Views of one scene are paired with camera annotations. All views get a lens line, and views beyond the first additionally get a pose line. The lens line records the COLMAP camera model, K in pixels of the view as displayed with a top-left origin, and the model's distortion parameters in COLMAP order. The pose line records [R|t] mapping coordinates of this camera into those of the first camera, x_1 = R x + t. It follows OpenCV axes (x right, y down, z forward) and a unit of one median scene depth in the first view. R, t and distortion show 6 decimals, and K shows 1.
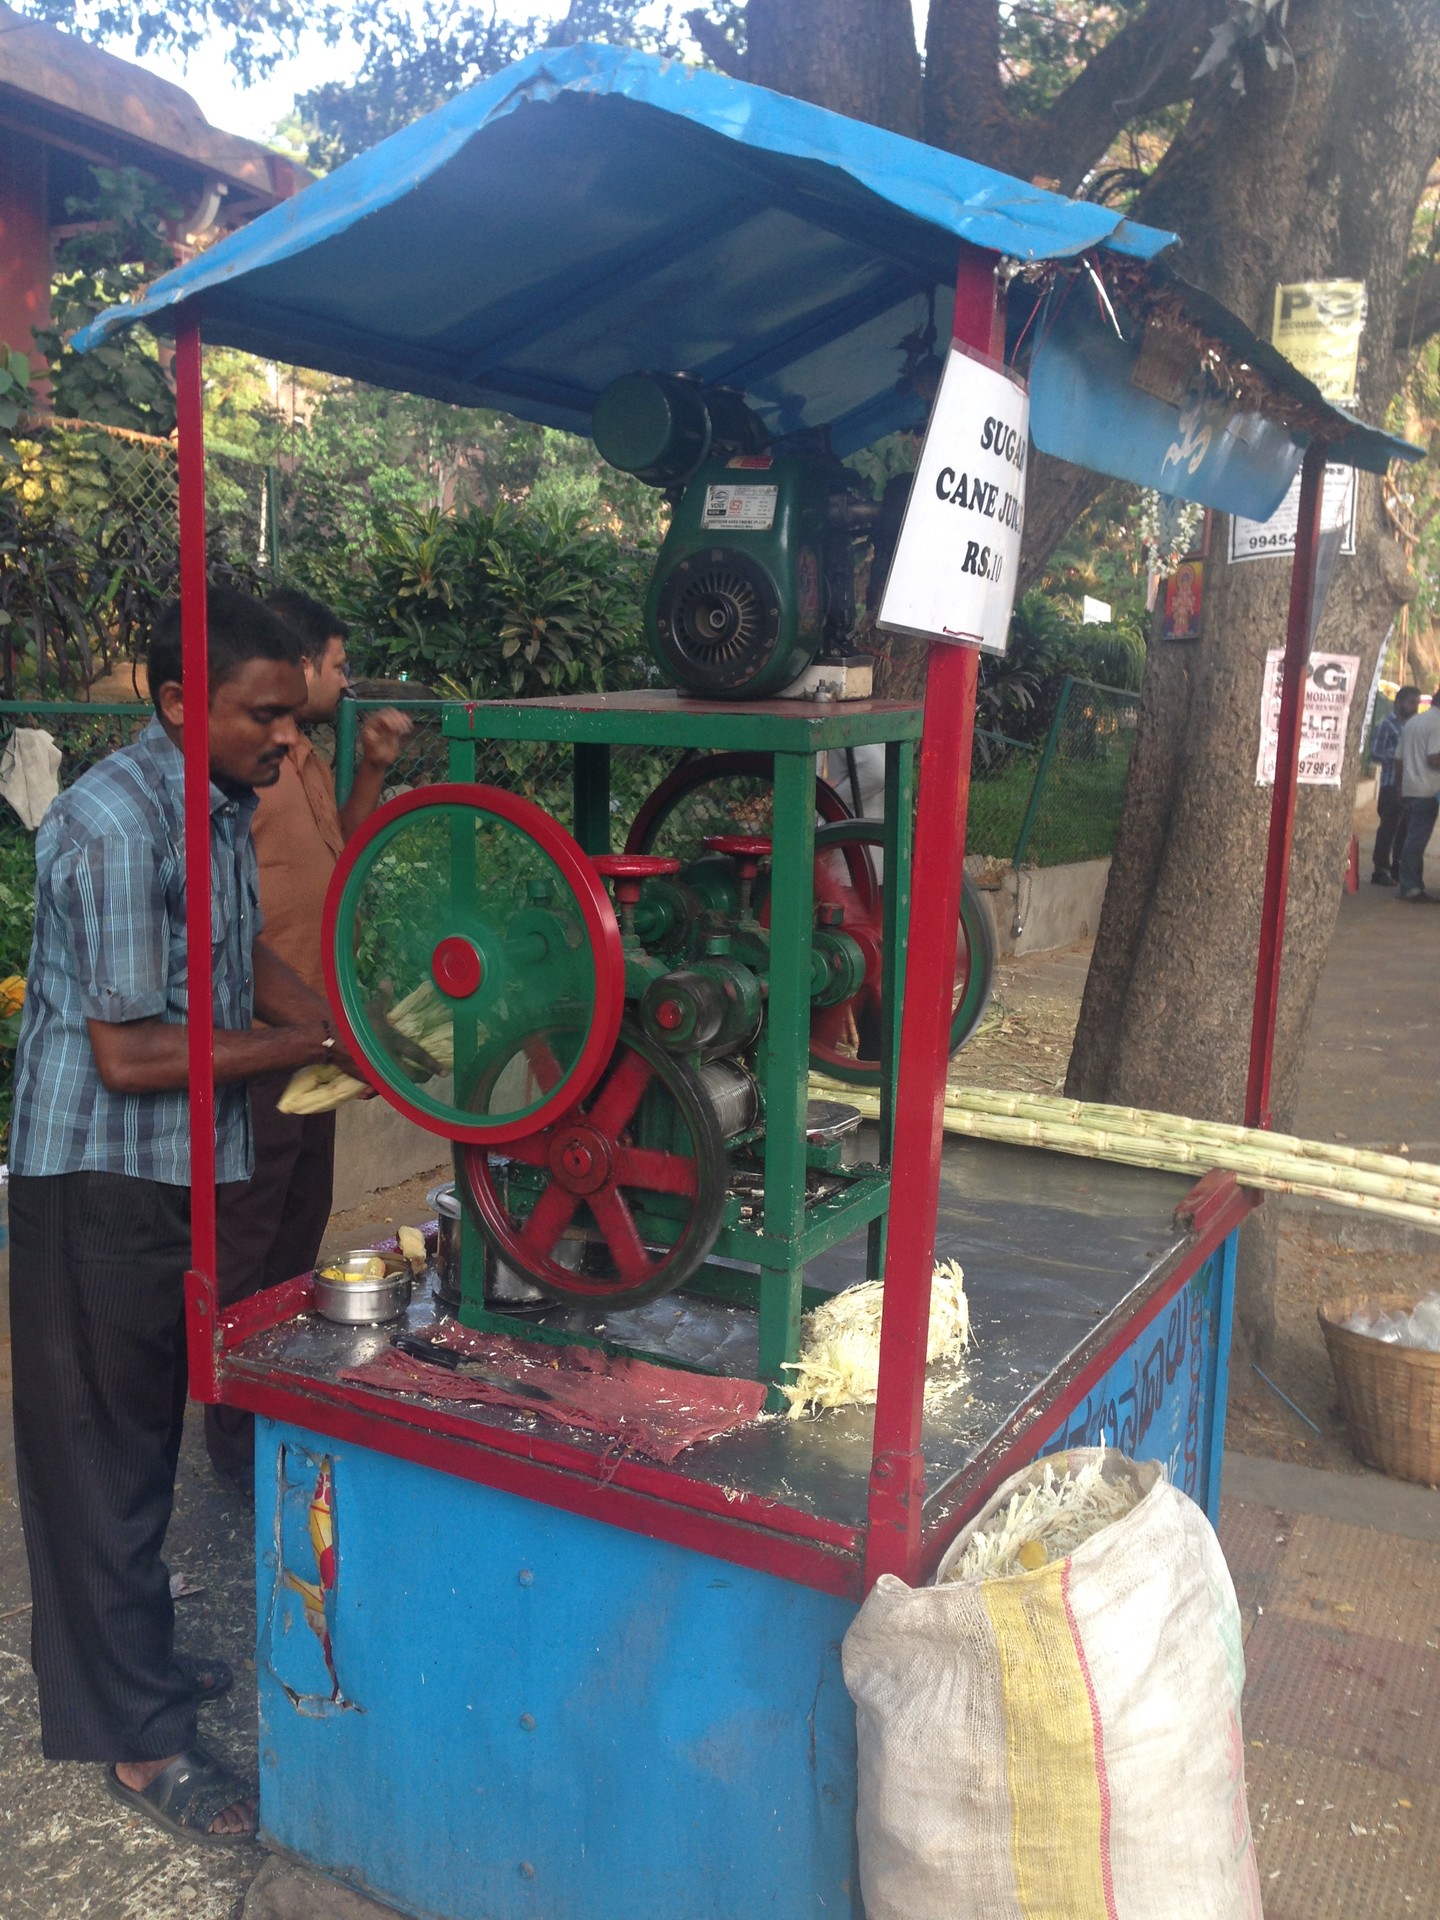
lens RADIAL K [[1841.5, 0, 713.1], [0, 1841.5, 981.4], [0, 0, 1]] dist [0.024335, 0.000000]
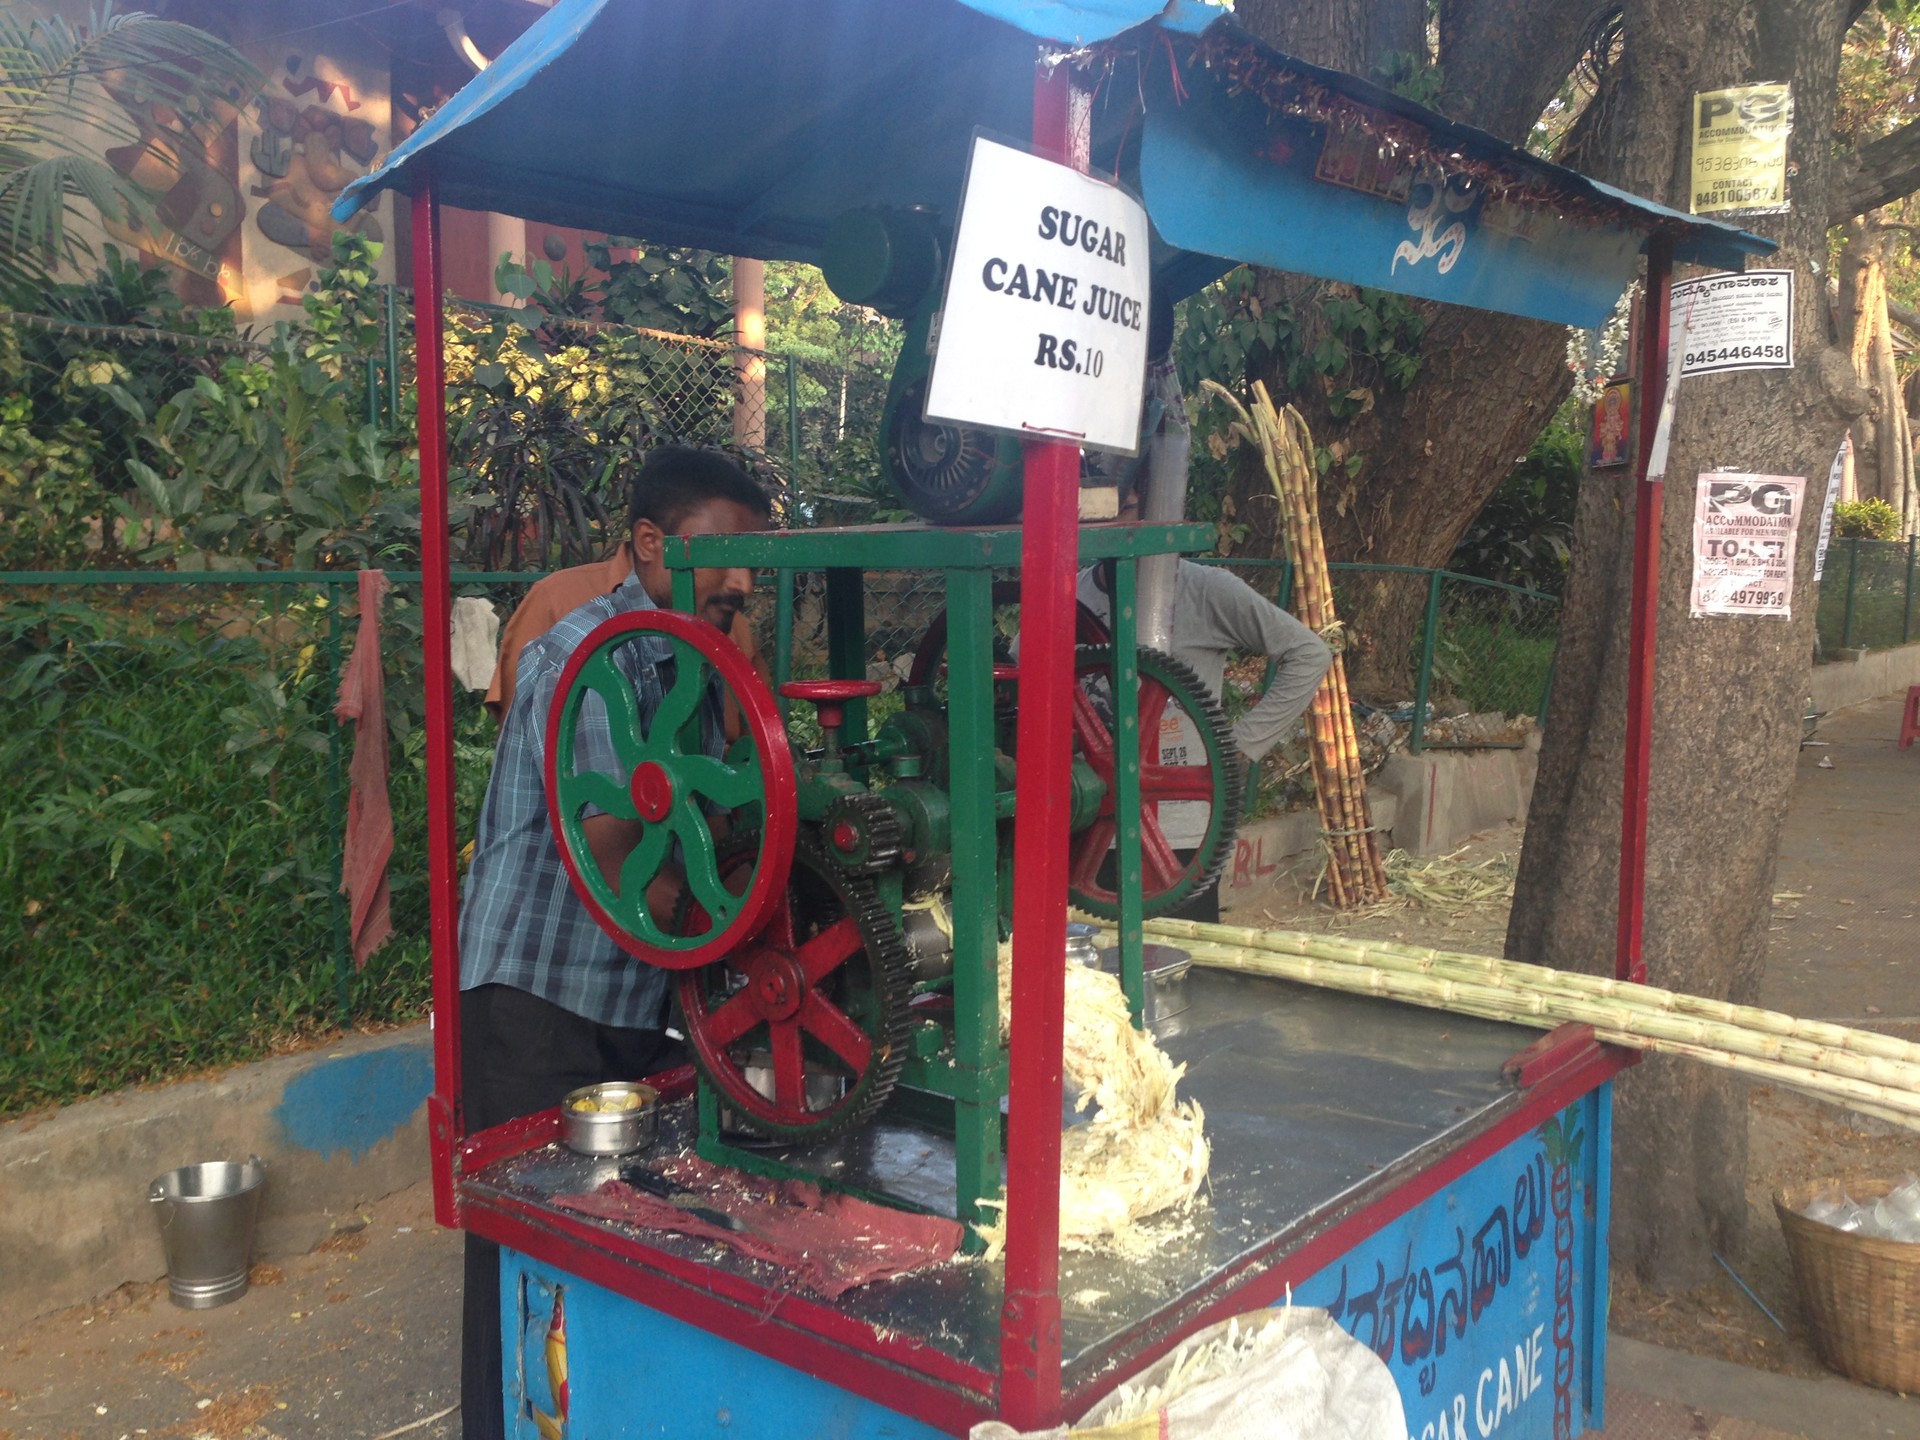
lens RADIAL K [[1841.5, 0, 942.3], [0, 1841.5, 728.1], [0, 0, 1]] dist [0.024335, 0.000000]
pose [[0.981434, -0.015726, -0.191155, 0.137175], [0.002234, 0.997503, -0.070593, 0.018848], [0.191788, 0.068855, 0.979018, 0.026198]]
